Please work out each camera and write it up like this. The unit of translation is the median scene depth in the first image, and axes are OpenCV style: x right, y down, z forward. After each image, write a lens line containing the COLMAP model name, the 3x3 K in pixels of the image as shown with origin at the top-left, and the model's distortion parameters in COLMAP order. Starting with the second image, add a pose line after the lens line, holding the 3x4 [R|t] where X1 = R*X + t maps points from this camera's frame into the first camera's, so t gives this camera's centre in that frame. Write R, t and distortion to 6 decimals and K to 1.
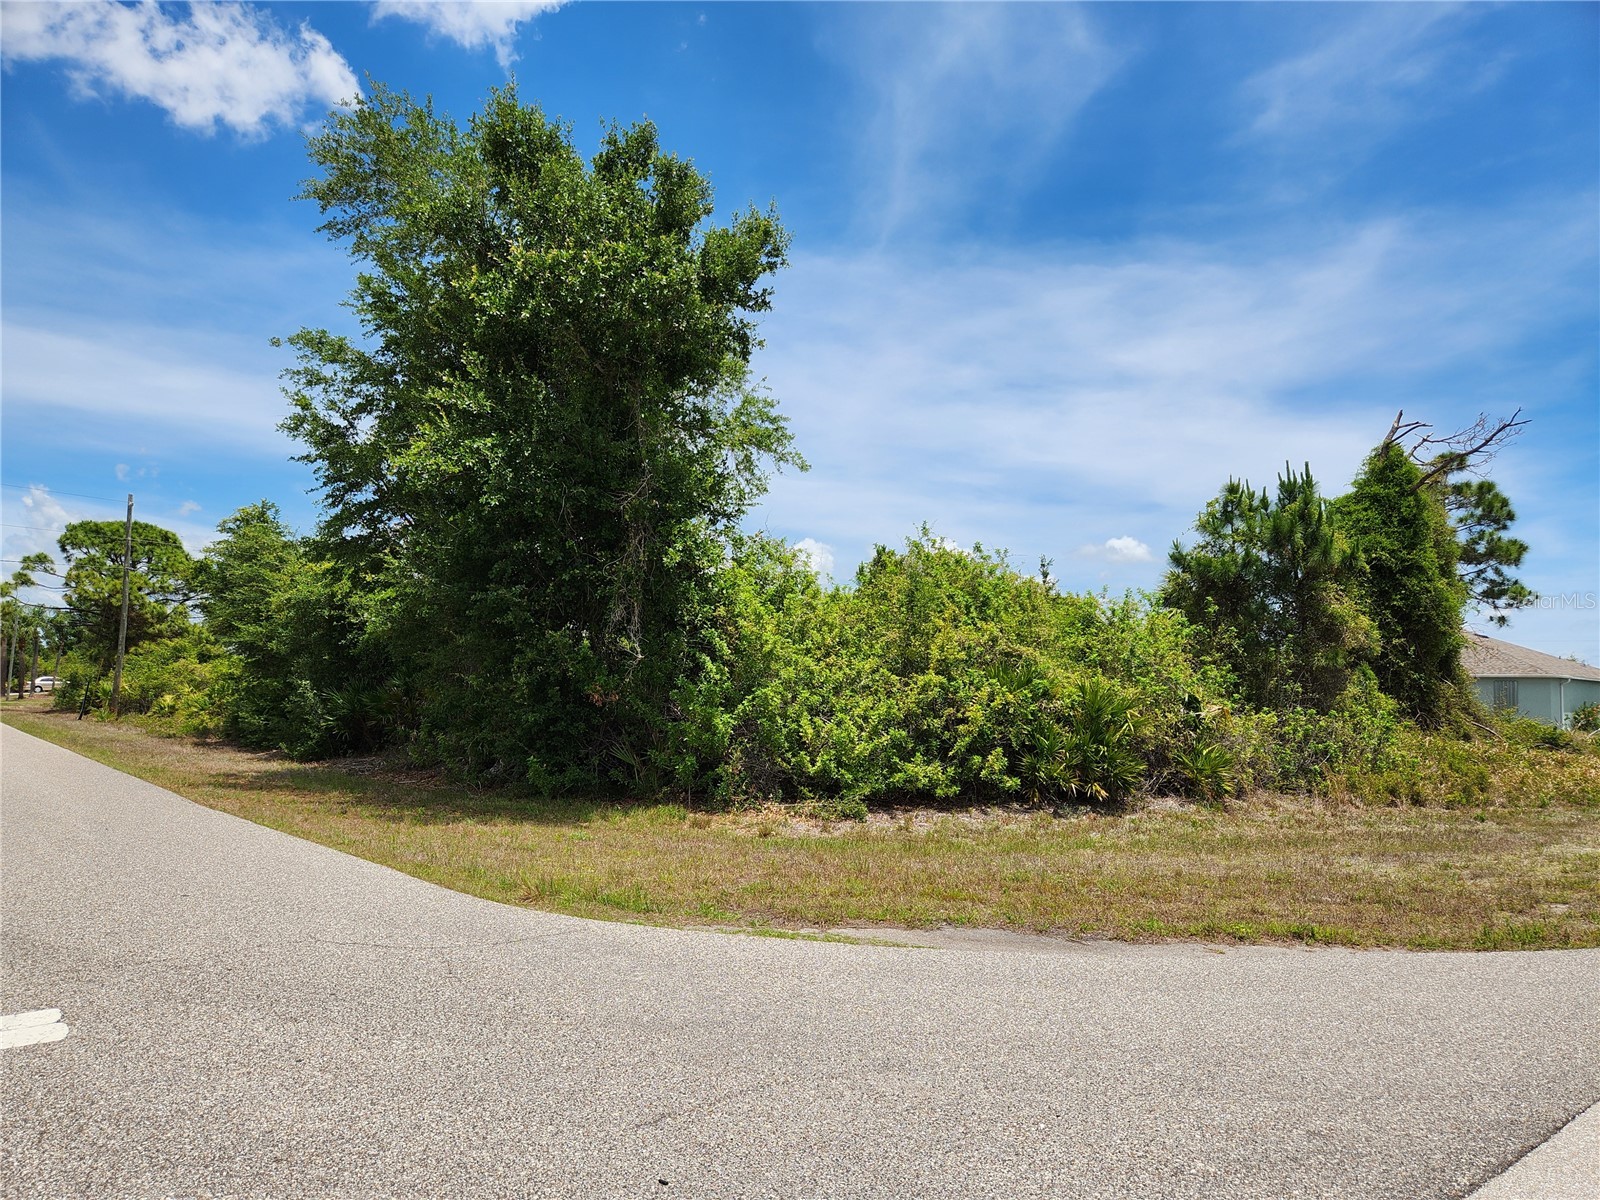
lens RADIAL K [[1068.8, 0, 822.8], [0, 1068.8, 627.8], [0, 0, 1]] dist [0.081107, -0.079090]
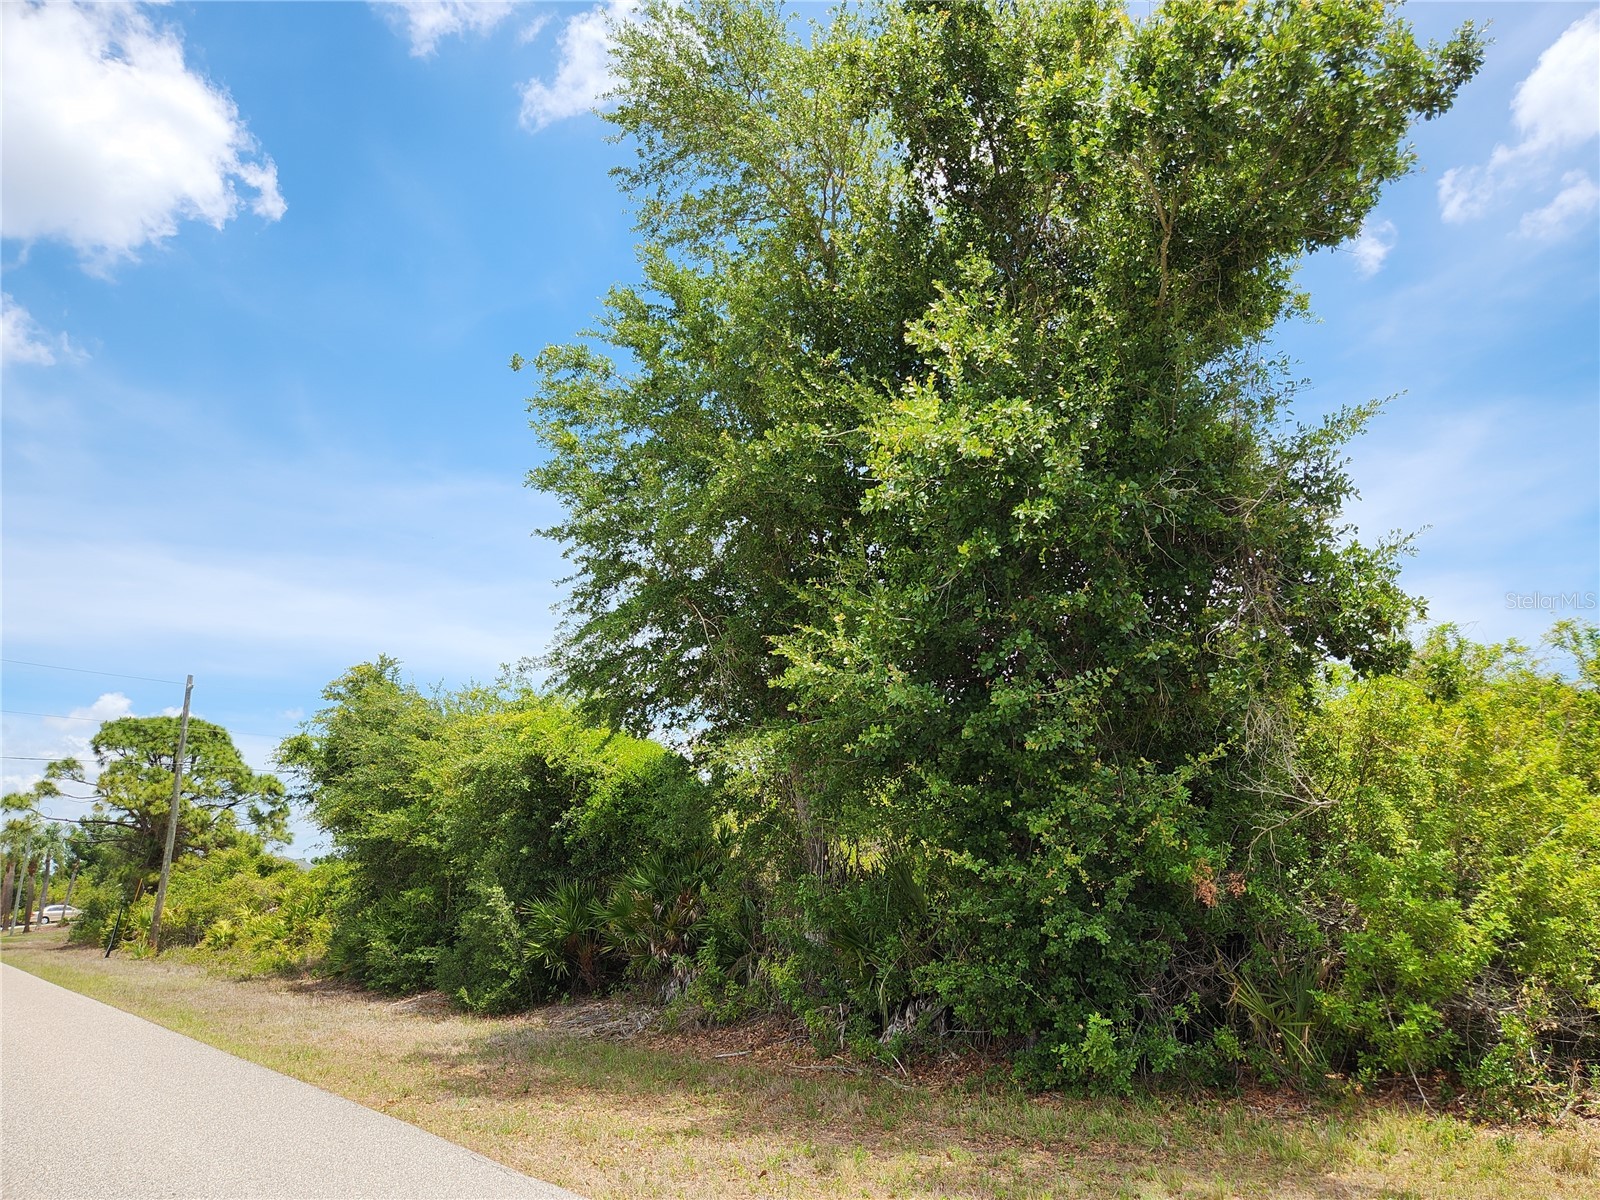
lens RADIAL K [[1068.8, 0, 822.8], [0, 1068.8, 627.8], [0, 0, 1]] dist [0.081107, -0.079090]
pose [[0.998685, -0.051256, 0.000377, -0.123679], [0.050584, 0.984350, -0.168807, 0.006129], [0.008281, 0.168604, 0.985649, 0.146421]]
